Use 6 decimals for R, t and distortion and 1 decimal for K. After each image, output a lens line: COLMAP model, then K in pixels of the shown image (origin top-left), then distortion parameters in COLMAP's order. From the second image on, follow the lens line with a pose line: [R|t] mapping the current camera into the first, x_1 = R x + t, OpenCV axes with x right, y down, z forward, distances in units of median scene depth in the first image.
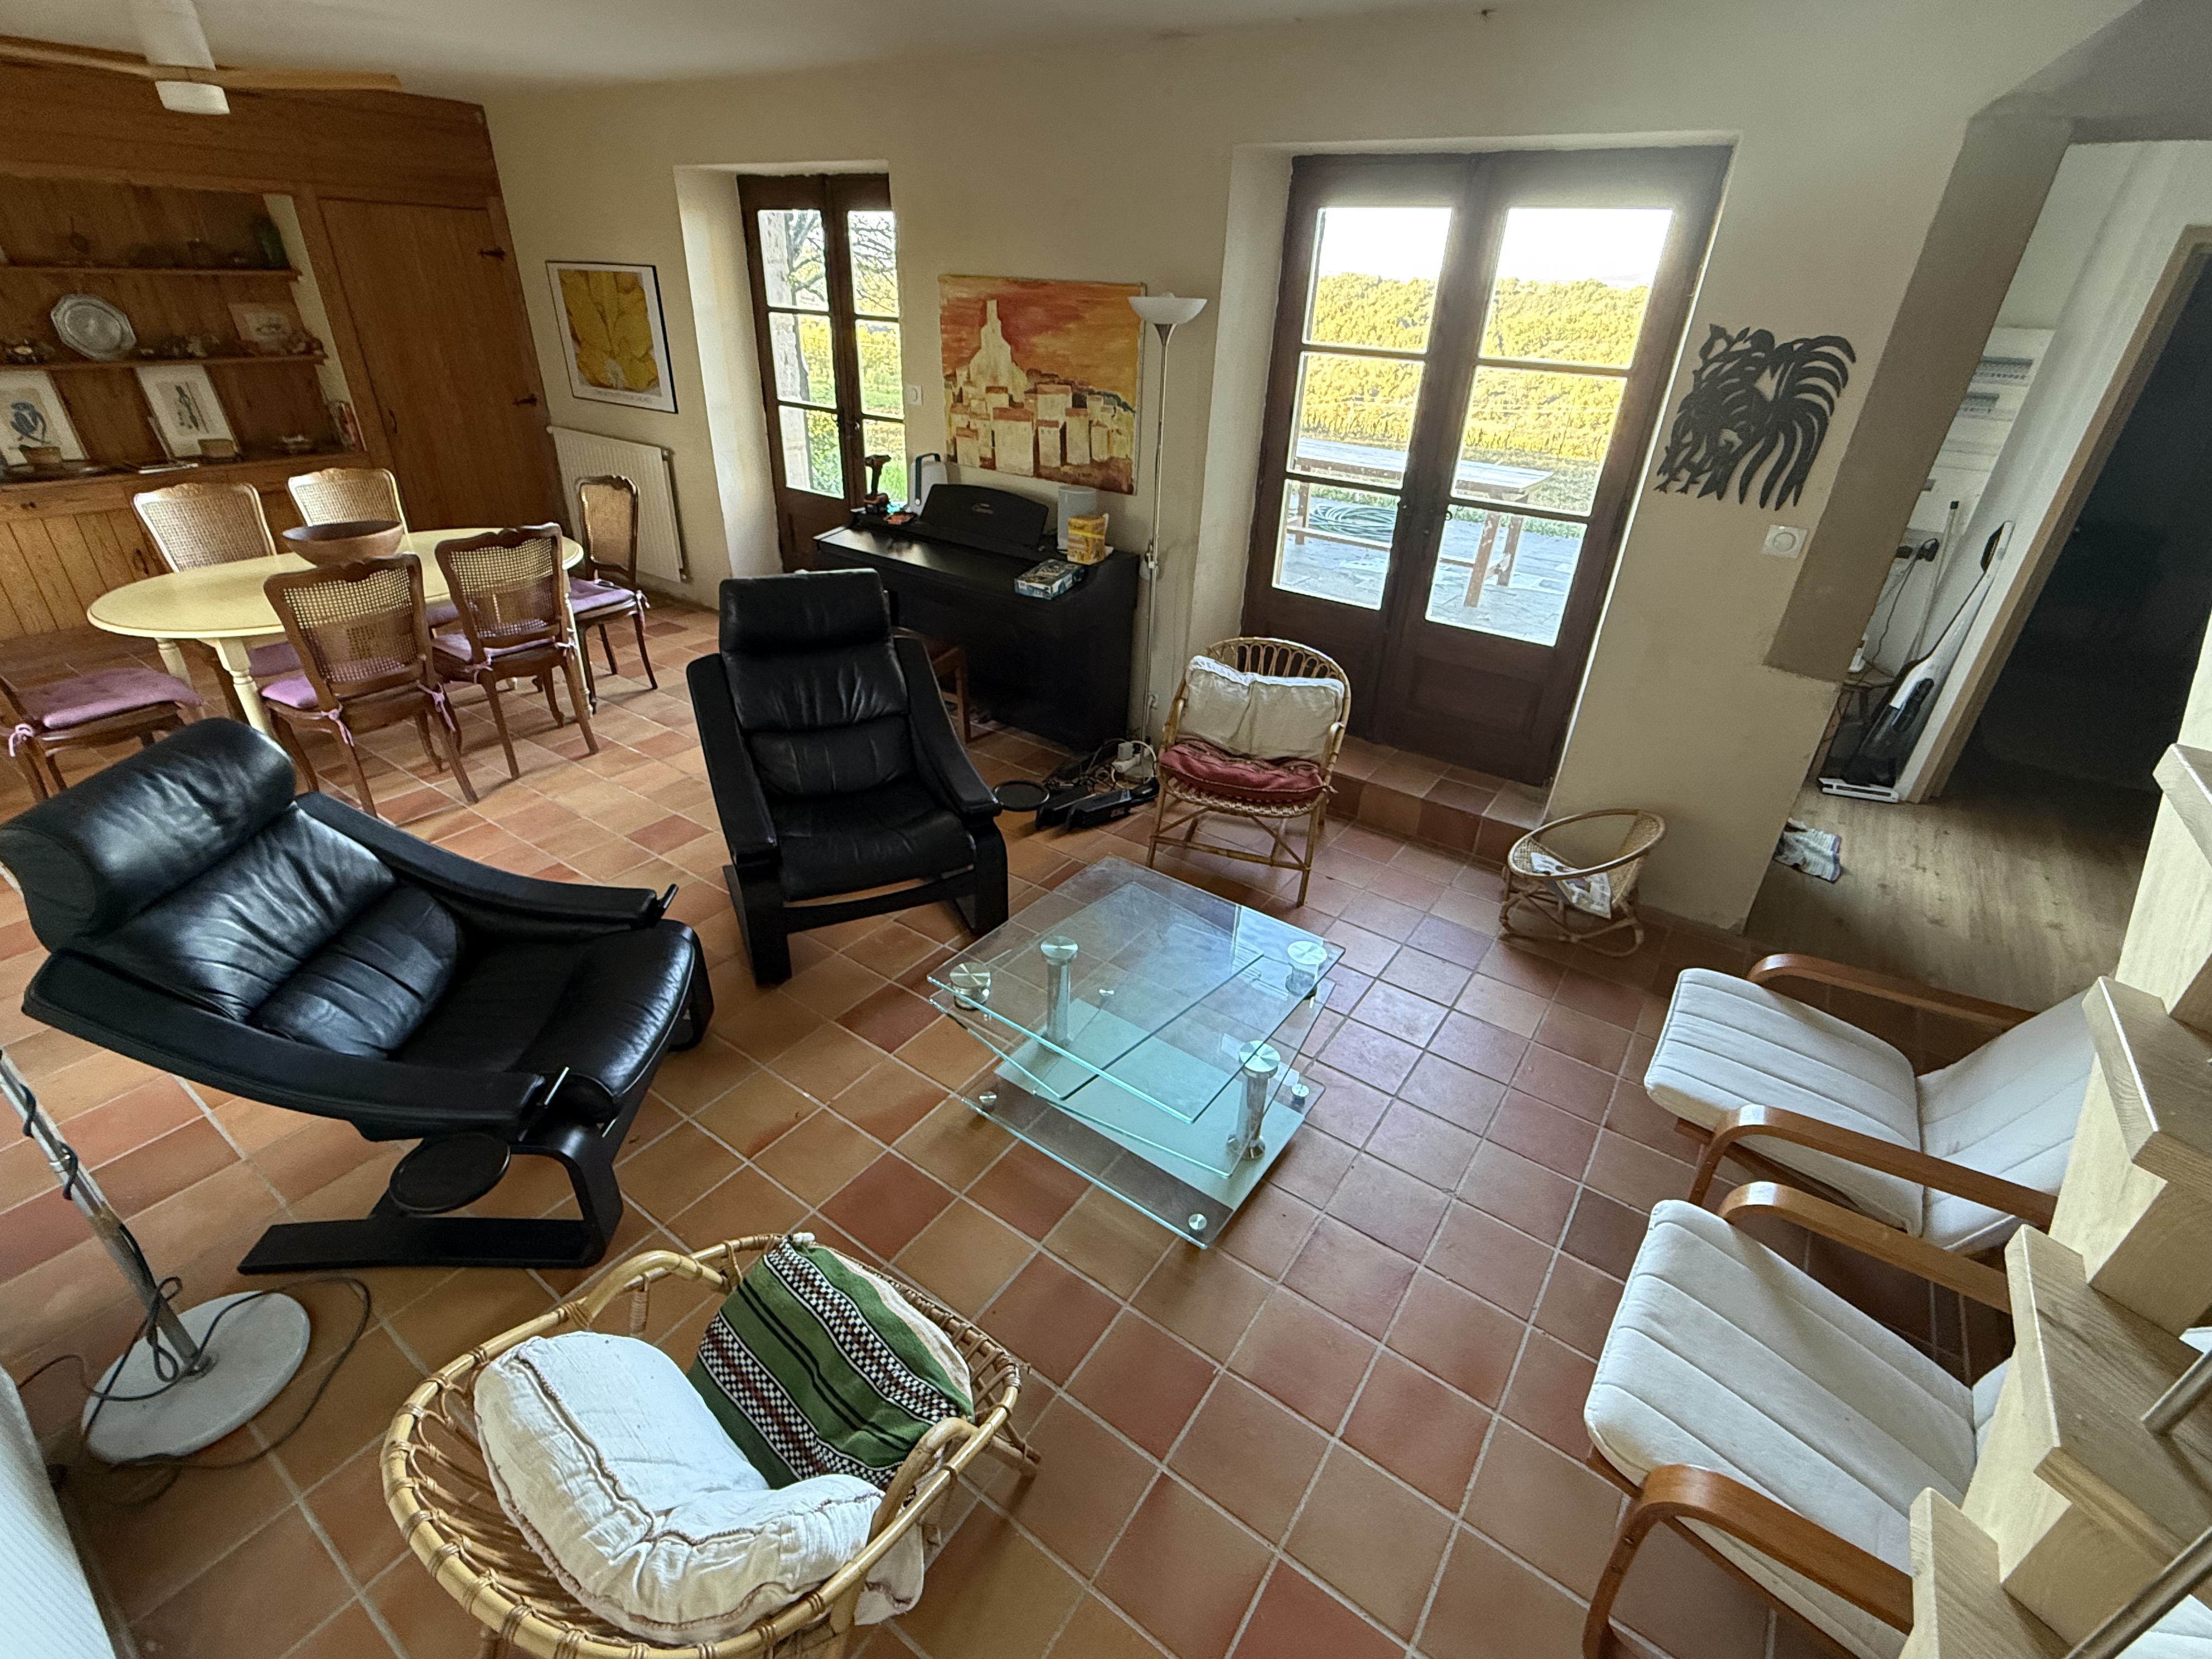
lens RADIAL K [[966.7, 0, 1106.0], [0, 966.7, 829.5], [0, 0, 1]] dist [-0.000284, 0.000004]
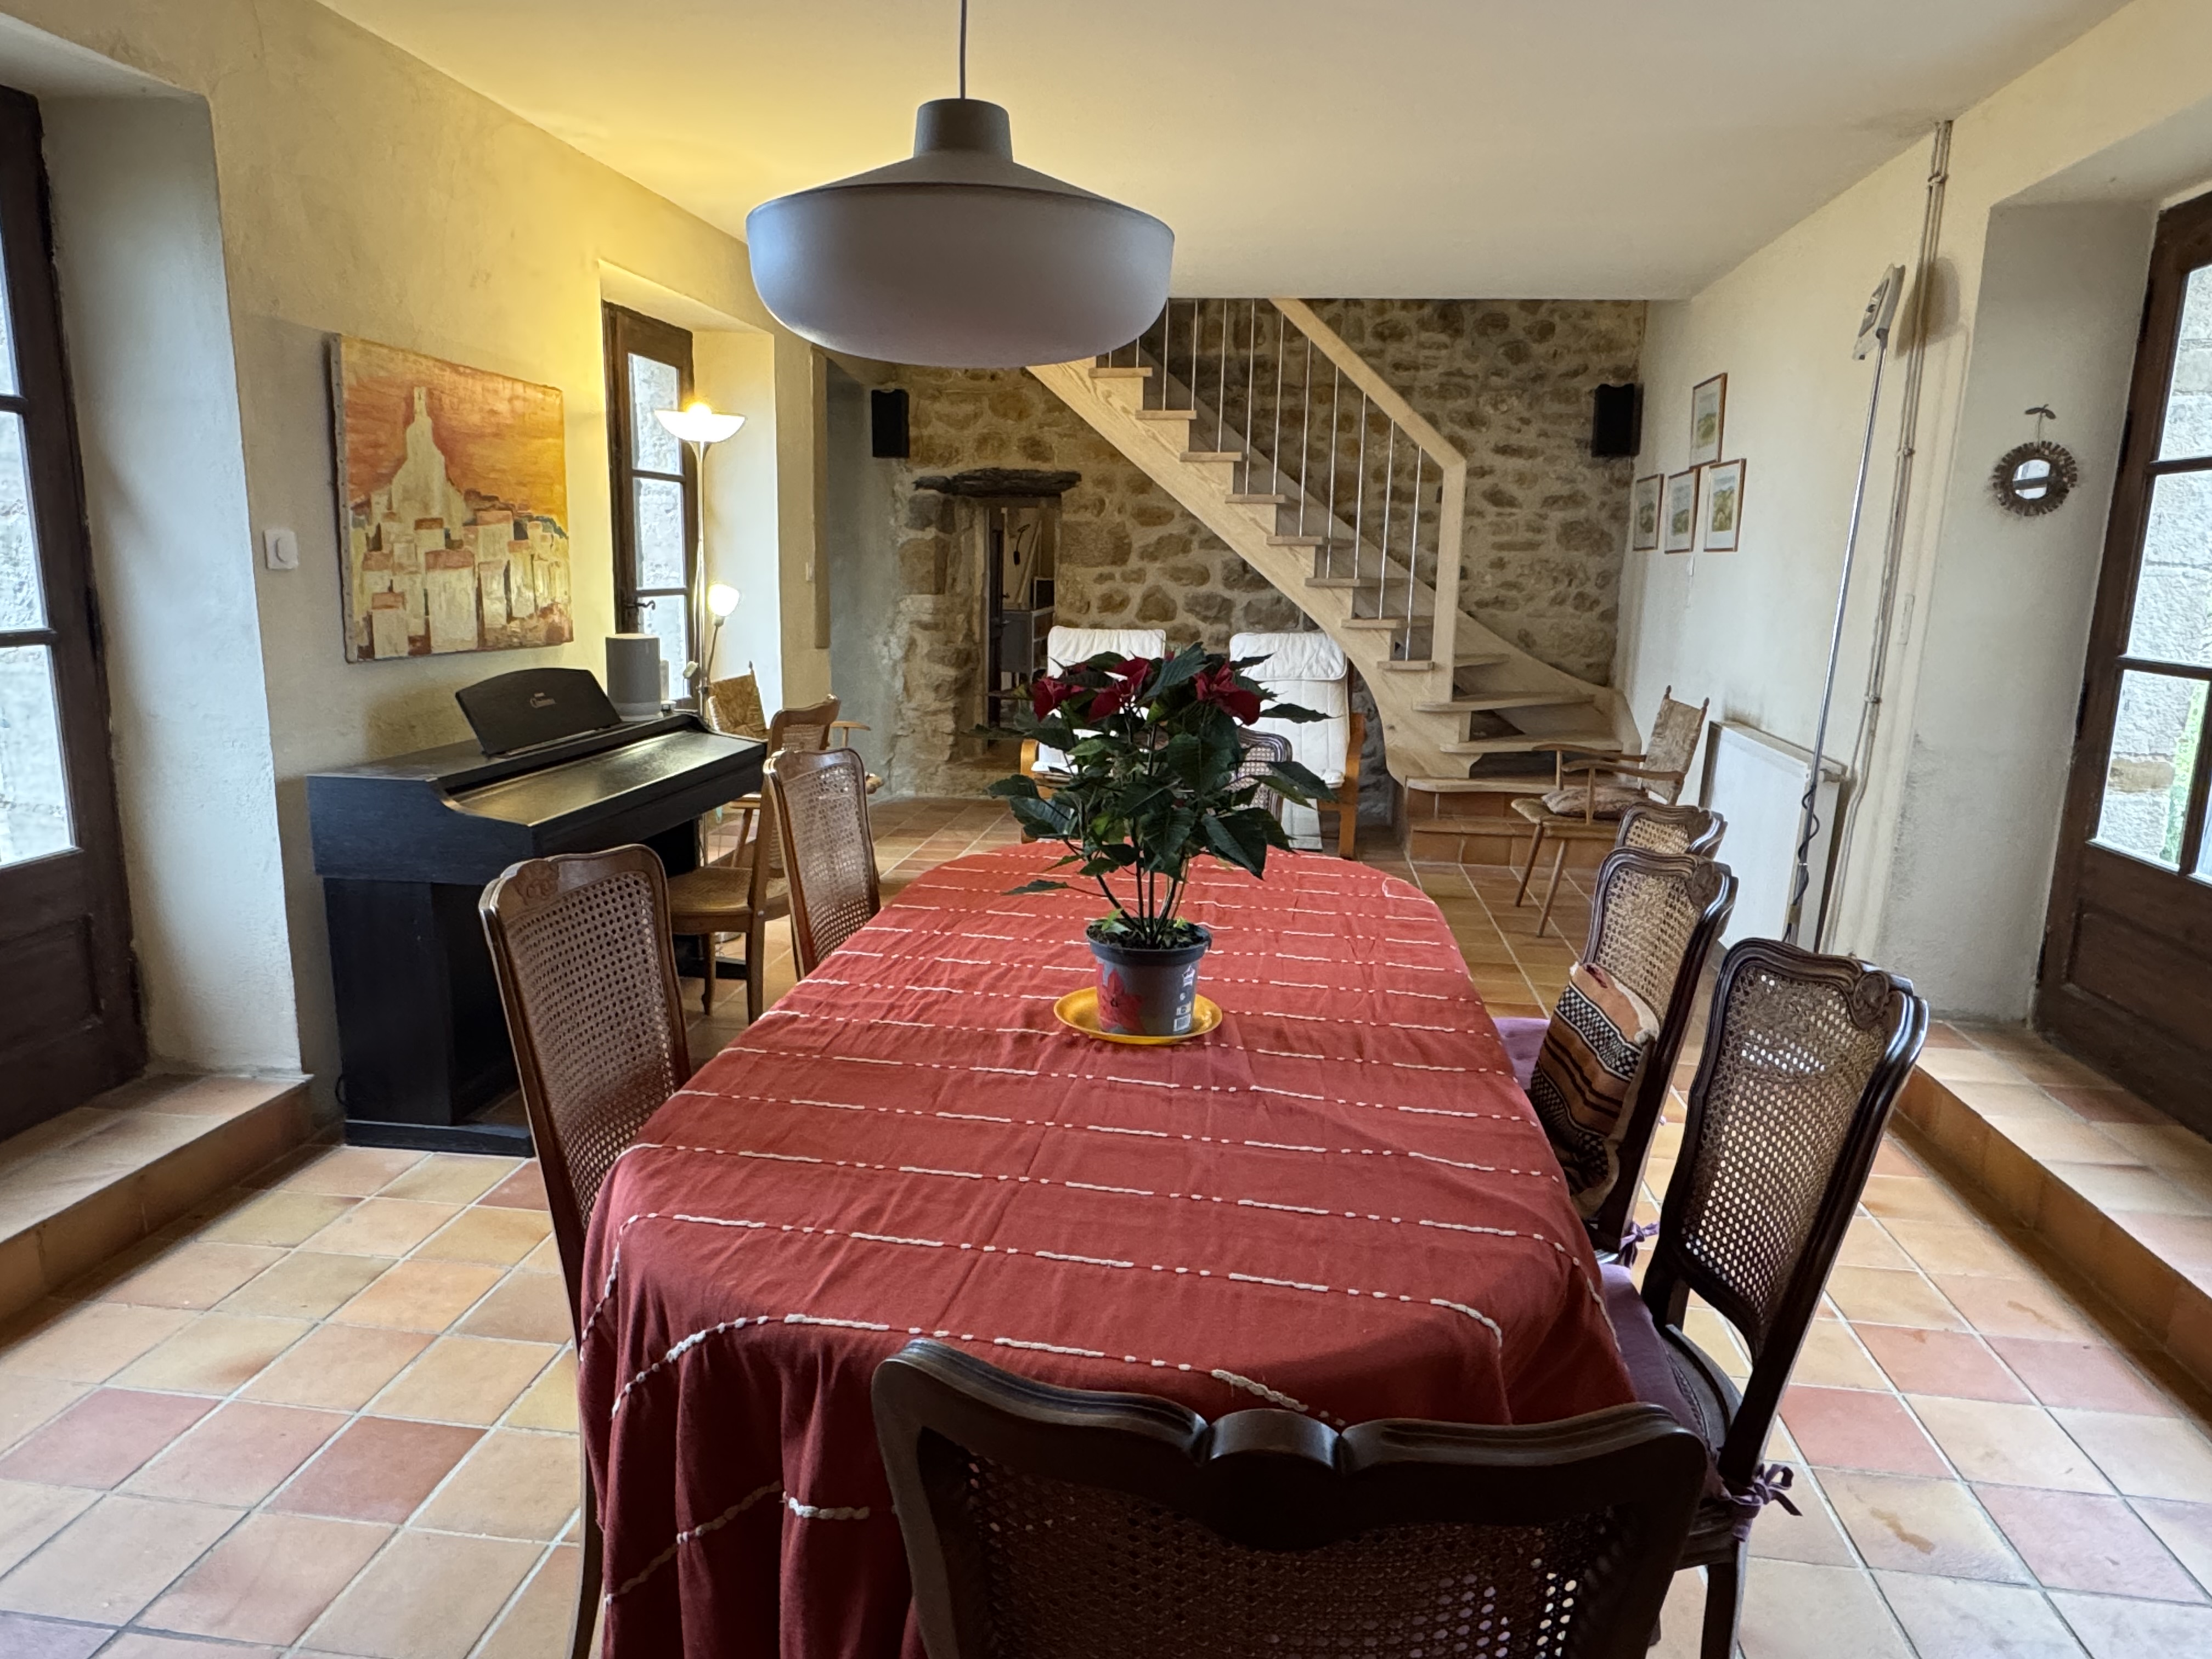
lens RADIAL K [[1414.5, 0, 1106.0], [0, 1414.5, 829.5], [0, 0, 1]] dist [0.001777, 0.000662]
pose [[-0.465013, -0.224583, 0.856344, -1.109259], [0.379112, 0.823595, 0.421860, -0.514325], [-0.800023, 0.520821, -0.297840, 1.033826]]
